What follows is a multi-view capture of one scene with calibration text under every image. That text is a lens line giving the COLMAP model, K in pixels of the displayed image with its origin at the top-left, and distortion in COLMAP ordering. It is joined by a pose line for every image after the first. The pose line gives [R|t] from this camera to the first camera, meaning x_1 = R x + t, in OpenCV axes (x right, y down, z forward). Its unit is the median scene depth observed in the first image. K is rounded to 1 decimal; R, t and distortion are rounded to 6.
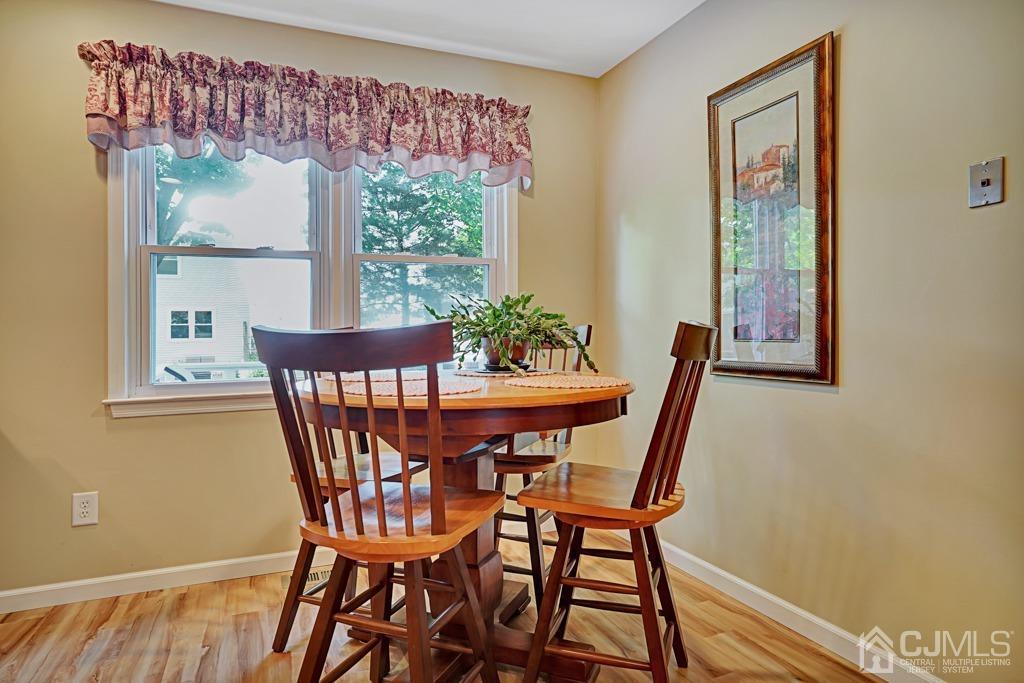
lens RADIAL K [[602.4, 0, 519.1], [0, 602.4, 344.2], [0, 0, 1]] dist [-0.022928, 0.021013]
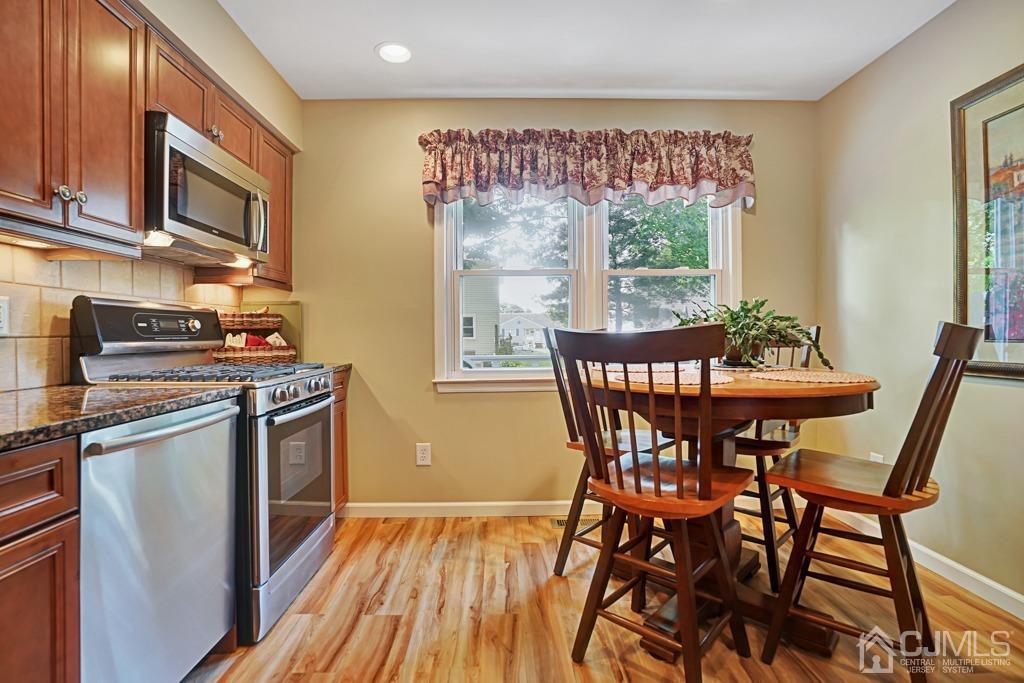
lens RADIAL K [[495.3, 0, 503.0], [0, 495.3, 342.9], [0, 0, 1]] dist [-0.043520, 0.017424]
pose [[0.933598, 0.007430, -0.358246, -0.112776], [-0.007280, 0.999972, 0.001766, 0.001527], [0.358249, 0.000959, 0.933625, -0.043513]]
